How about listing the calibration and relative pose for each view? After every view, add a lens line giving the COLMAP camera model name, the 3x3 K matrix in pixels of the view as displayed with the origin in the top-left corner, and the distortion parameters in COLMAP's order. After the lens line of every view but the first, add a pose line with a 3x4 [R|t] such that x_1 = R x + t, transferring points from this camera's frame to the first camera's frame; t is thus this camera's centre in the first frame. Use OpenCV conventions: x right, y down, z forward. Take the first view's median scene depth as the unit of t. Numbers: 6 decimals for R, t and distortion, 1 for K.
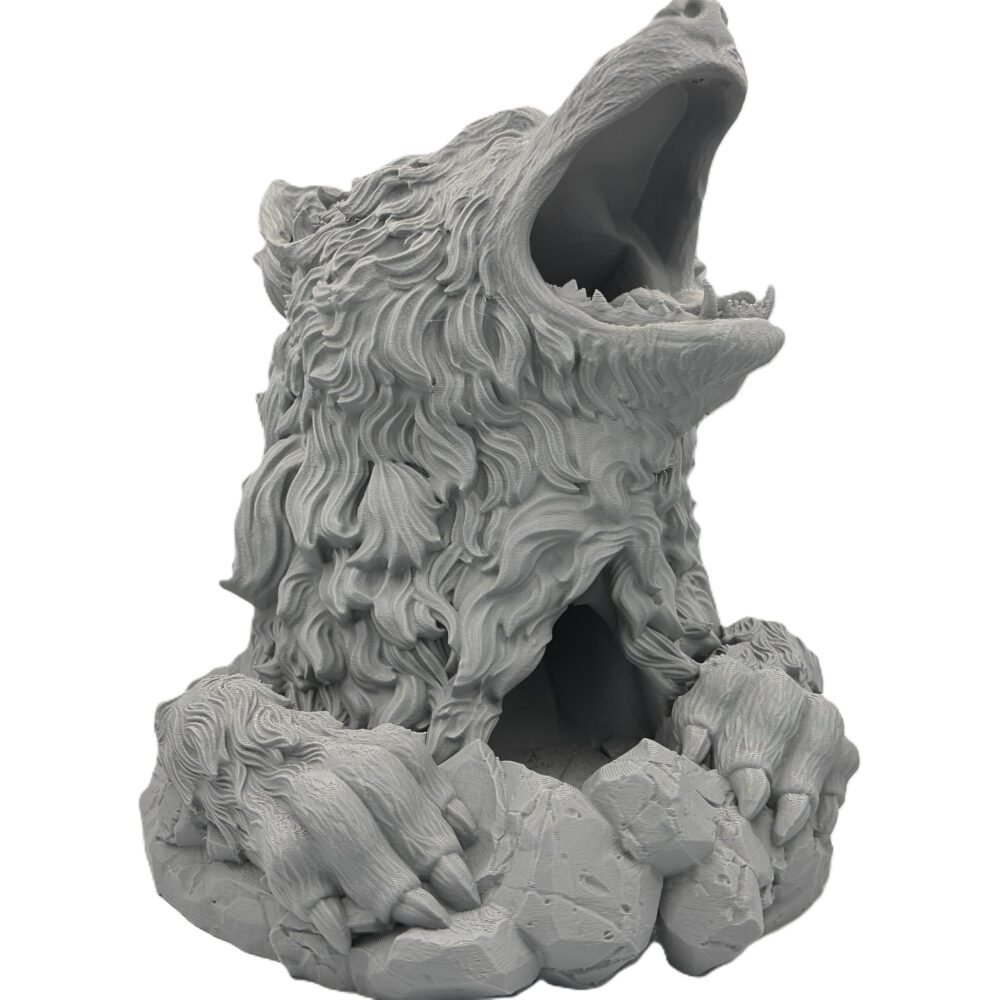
lens RADIAL K [[1589.5, 0, 526.1], [0, 1589.5, 479.6], [0, 0, 1]] dist [0.041936, 0.042493]
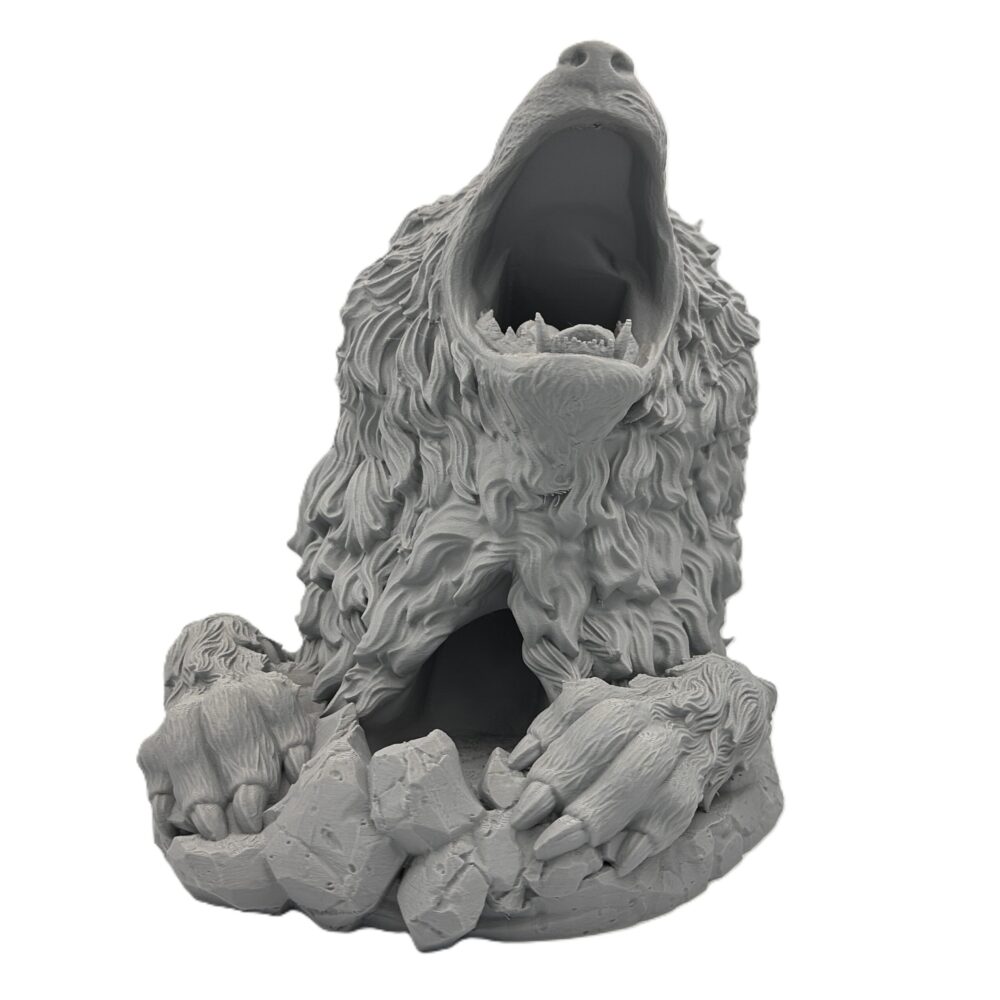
lens RADIAL K [[1461.3, 0, 500.0], [0, 1461.3, 500.0], [0, 0, 1]] dist [0.037983, 0.051523]
pose [[0.817946, 0.127515, -0.560986, 0.612949], [-0.125681, 0.991179, 0.042051, -0.038848], [0.561399, 0.036110, 0.826757, 0.175673]]
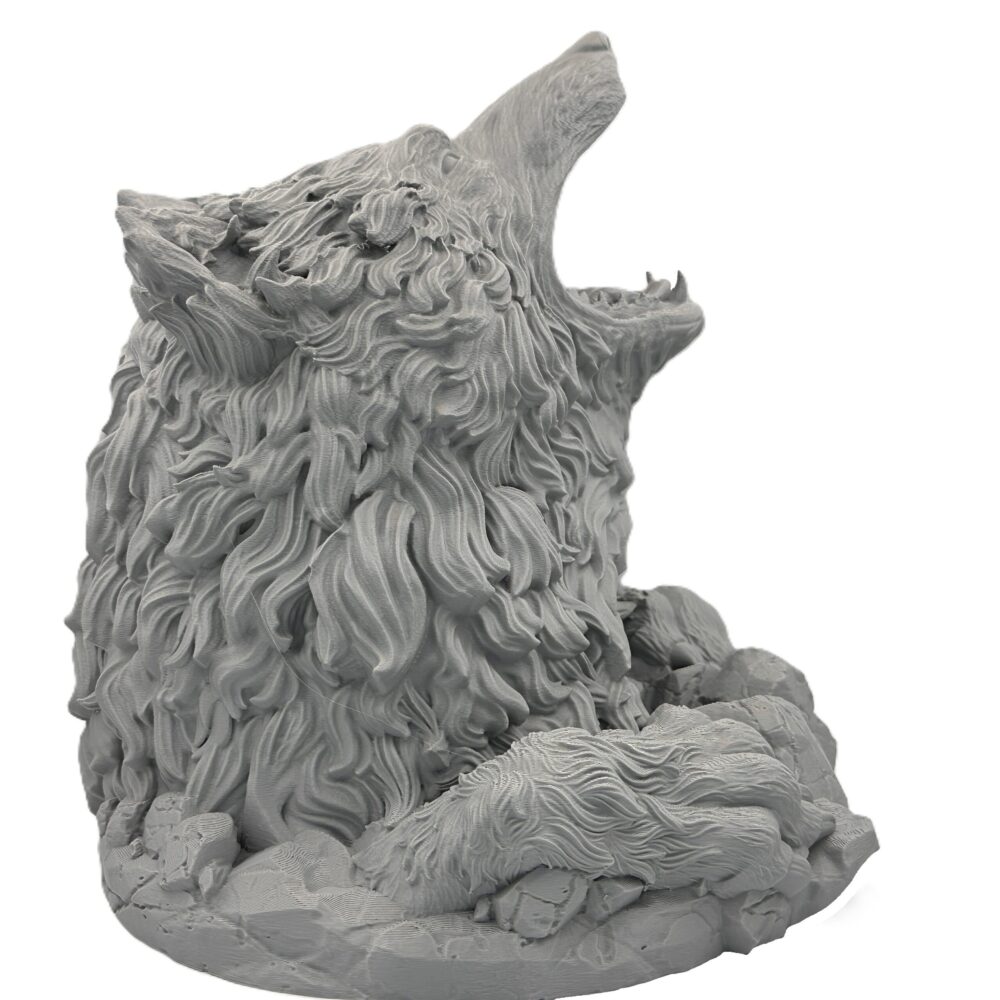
lens RADIAL K [[1589.5, 0, 526.1], [0, 1589.5, 479.6], [0, 0, 1]] dist [0.041936, 0.042493]
pose [[0.323481, -0.190776, 0.926804, -1.017831], [0.206157, 0.970145, 0.127743, -0.141606], [-0.923504, 0.149744, 0.353153, 0.659765]]
